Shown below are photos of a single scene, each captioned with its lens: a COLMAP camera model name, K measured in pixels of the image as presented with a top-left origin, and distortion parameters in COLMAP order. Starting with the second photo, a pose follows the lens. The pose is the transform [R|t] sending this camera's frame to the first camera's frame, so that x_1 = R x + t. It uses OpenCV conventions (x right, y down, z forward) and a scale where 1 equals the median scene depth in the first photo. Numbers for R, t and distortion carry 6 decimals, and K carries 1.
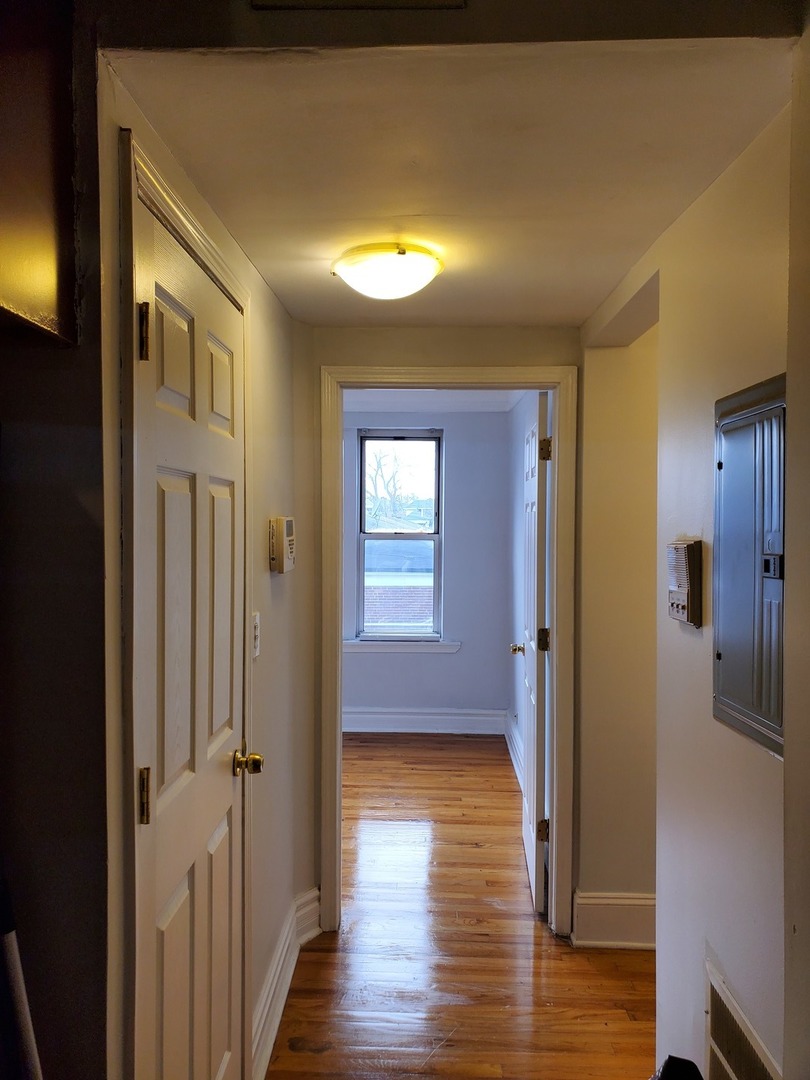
lens RADIAL K [[810.1, 0, 405.0], [0, 810.1, 540.0], [0, 0, 1]] dist [-0.002018, -0.000607]
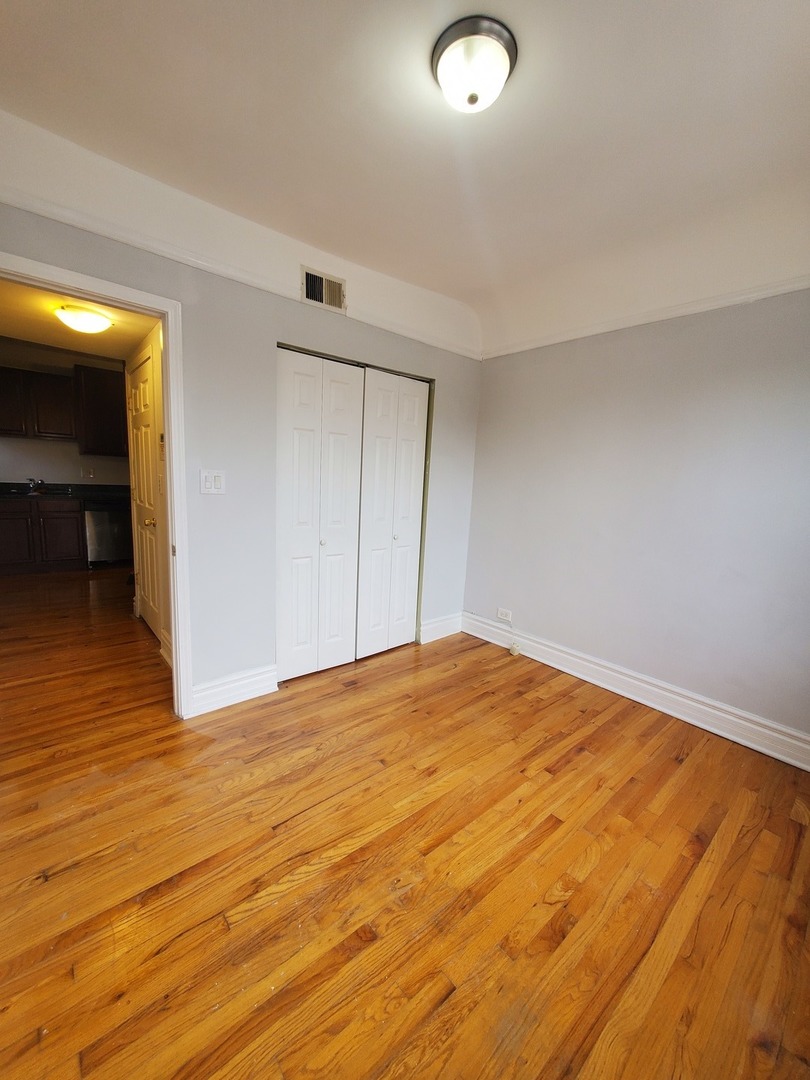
lens RADIAL K [[430.9, 0, 405.0], [0, 430.9, 540.0], [0, 0, 1]] dist [0.000513, 0.000075]
pose [[-0.739245, 0.063899, -0.670398, 0.084683], [-0.062750, 0.984621, 0.163044, 0.010108], [0.670507, 0.162597, -0.723866, 1.336477]]
